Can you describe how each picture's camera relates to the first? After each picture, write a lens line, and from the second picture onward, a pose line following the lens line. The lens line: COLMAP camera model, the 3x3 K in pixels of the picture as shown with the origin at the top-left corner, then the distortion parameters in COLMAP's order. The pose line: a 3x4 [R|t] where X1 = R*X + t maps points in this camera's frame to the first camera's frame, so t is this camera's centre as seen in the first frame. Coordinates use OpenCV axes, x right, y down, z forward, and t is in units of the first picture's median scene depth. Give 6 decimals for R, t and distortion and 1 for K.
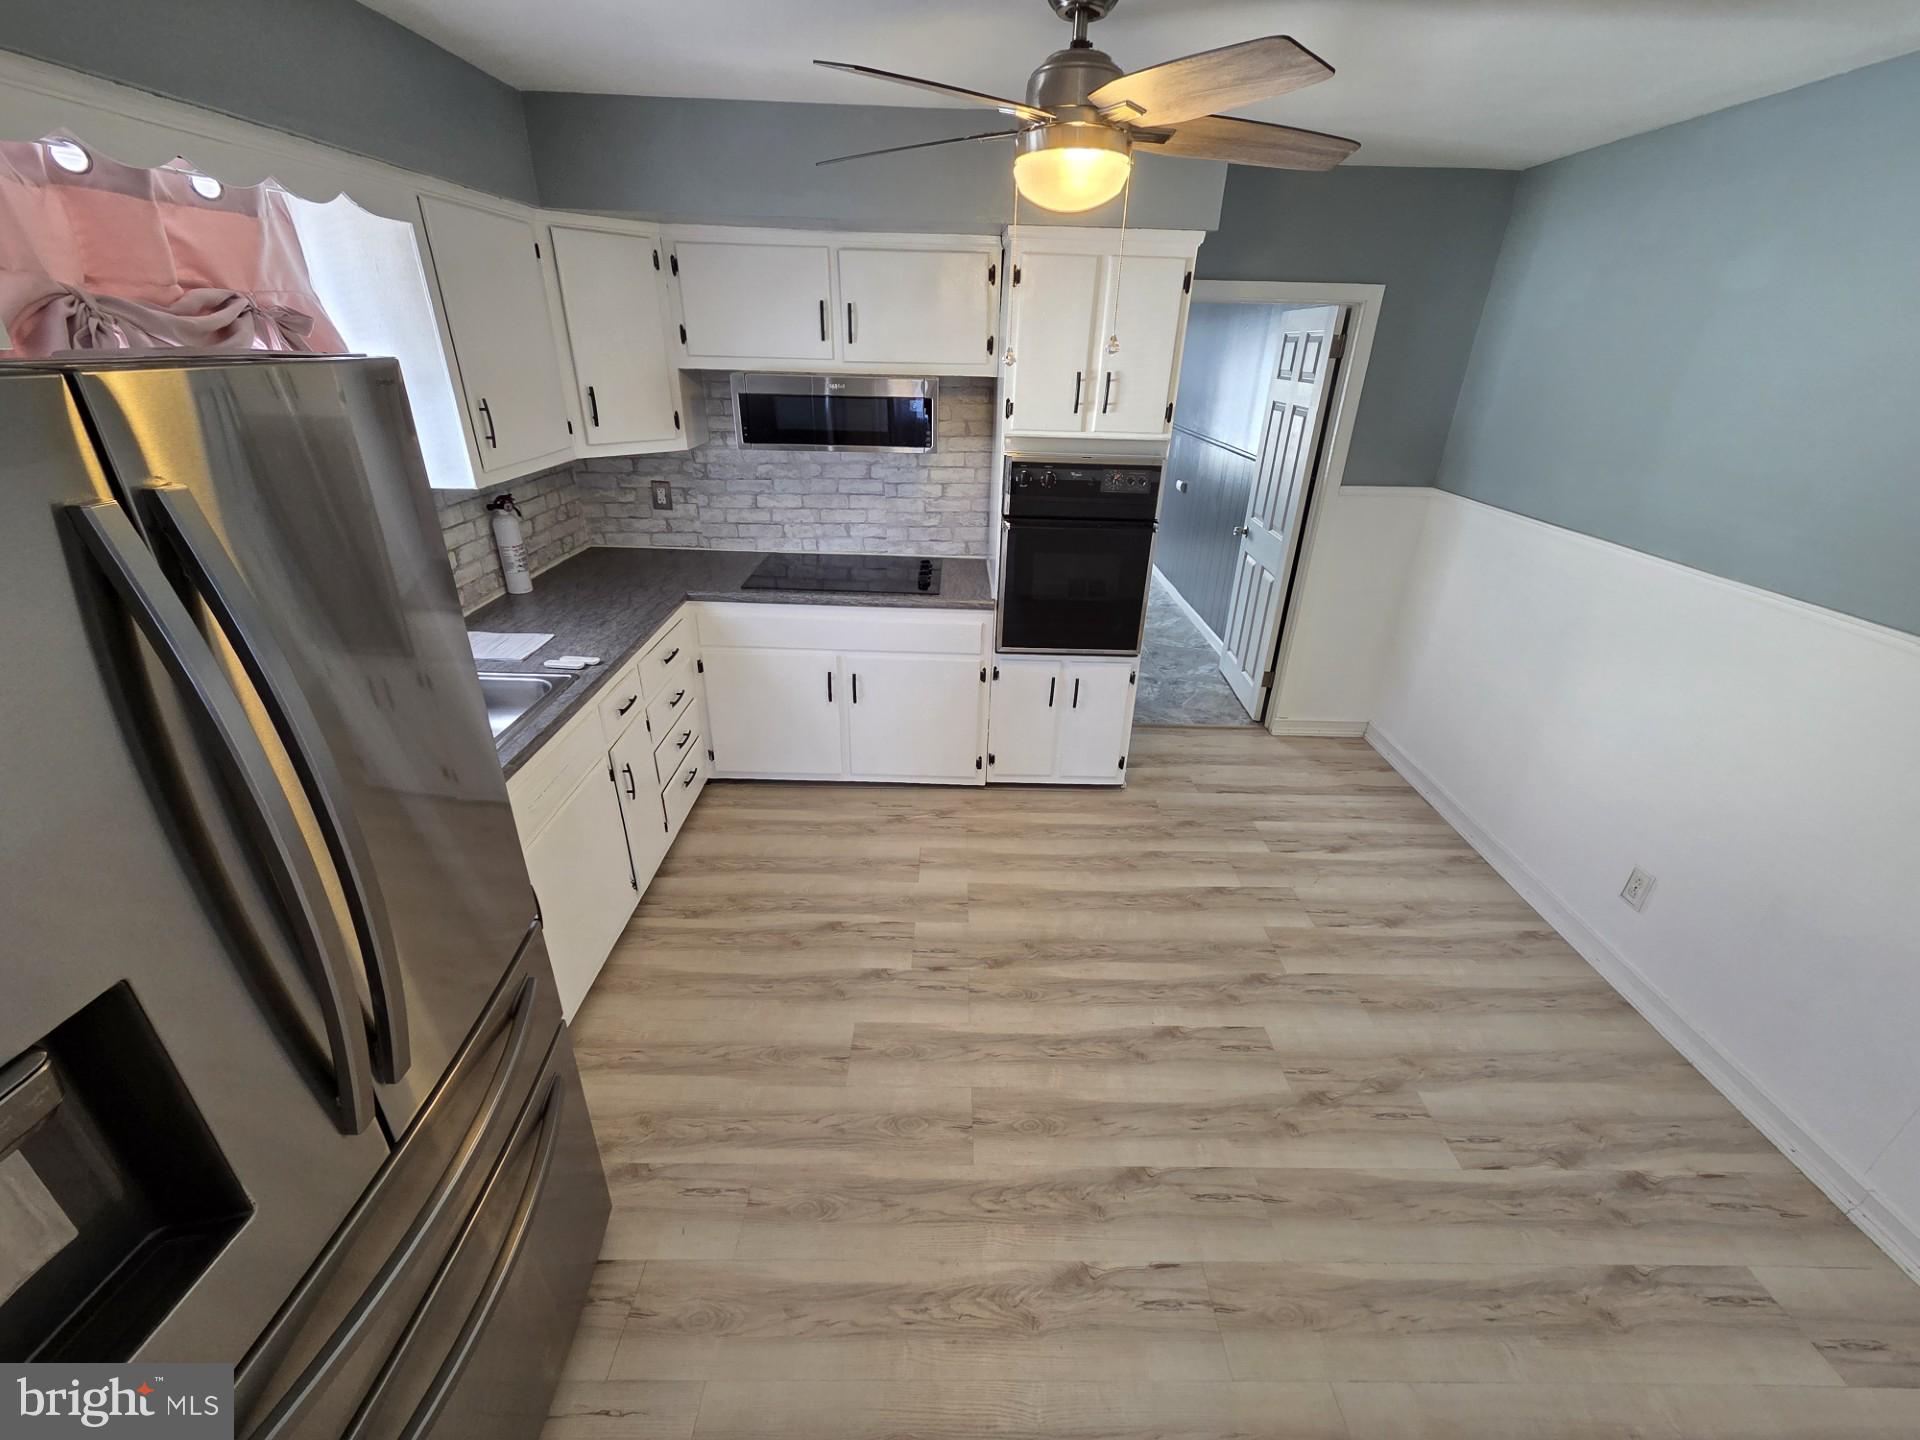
lens RADIAL K [[772.7, 0, 960.0], [0, 772.7, 720.0], [0, 0, 1]] dist [0.000542, -0.000095]
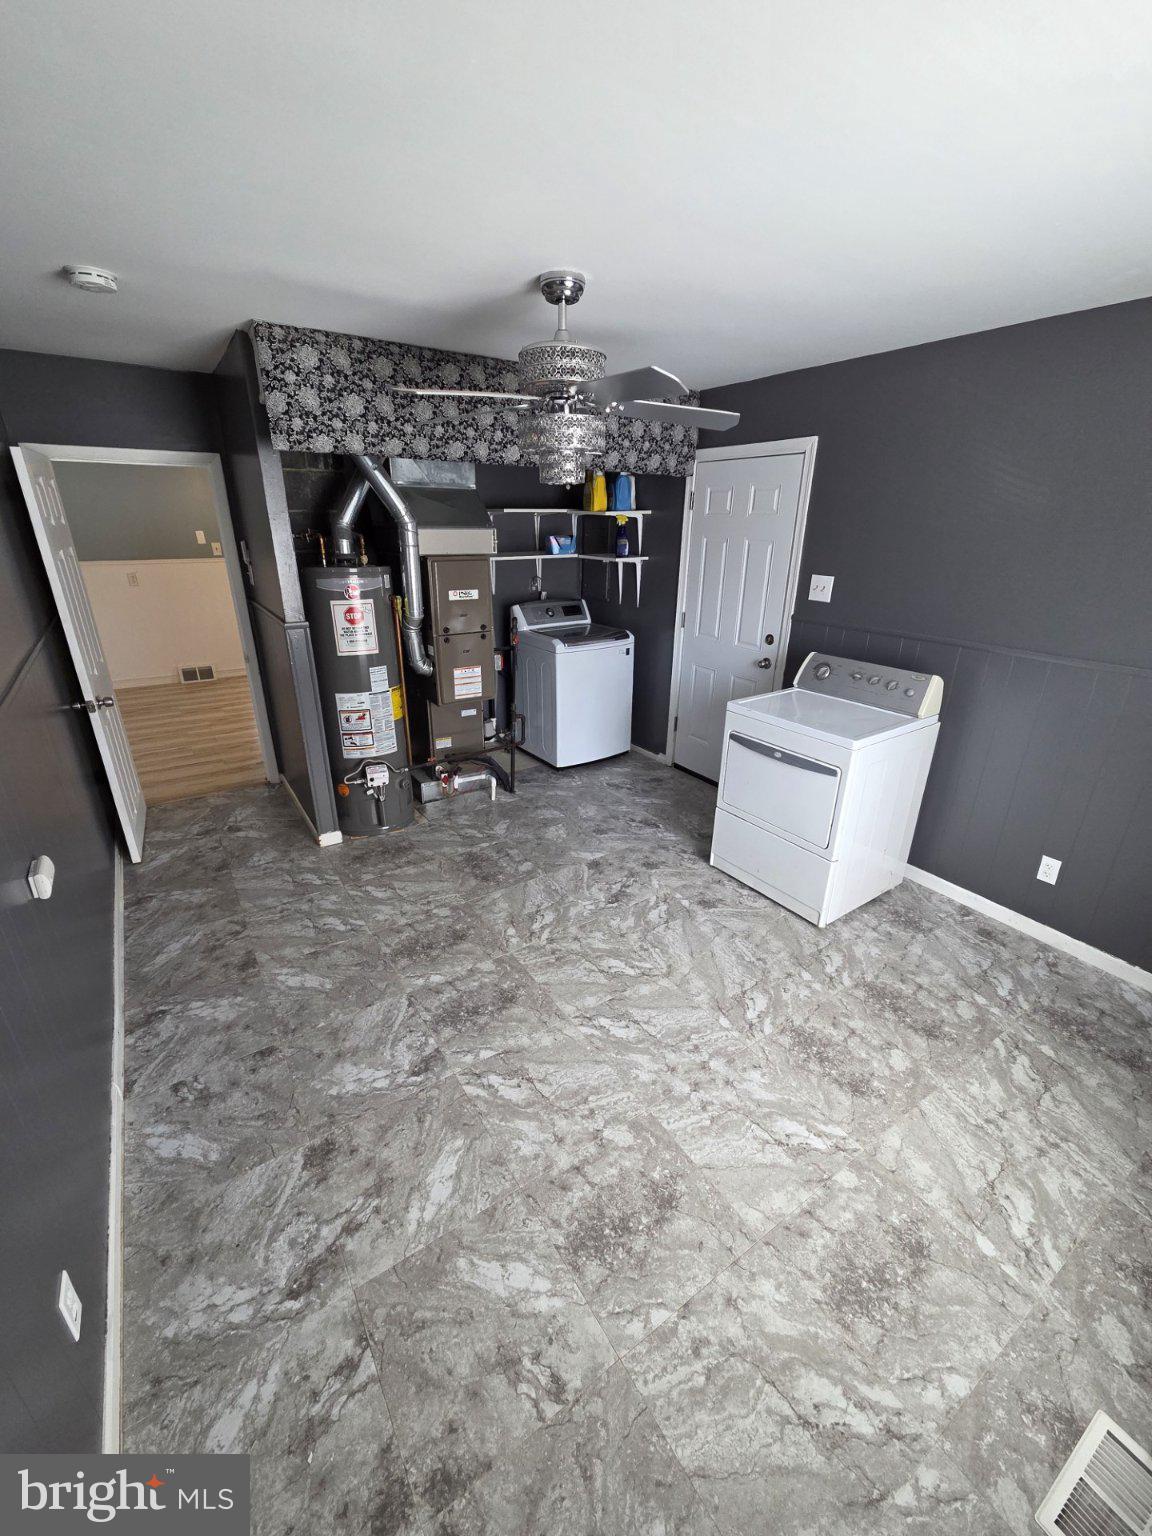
lens RADIAL K [[618.1, 0, 576.0], [0, 618.1, 768.0], [0, 0, 1]] dist [0.000542, -0.000095]
pose [[-0.824135, 0.177080, -0.538000, 0.506646], [-0.276890, 0.702666, 0.655433, -1.256371], [0.494098, 0.689133, -0.530060, 2.673760]]
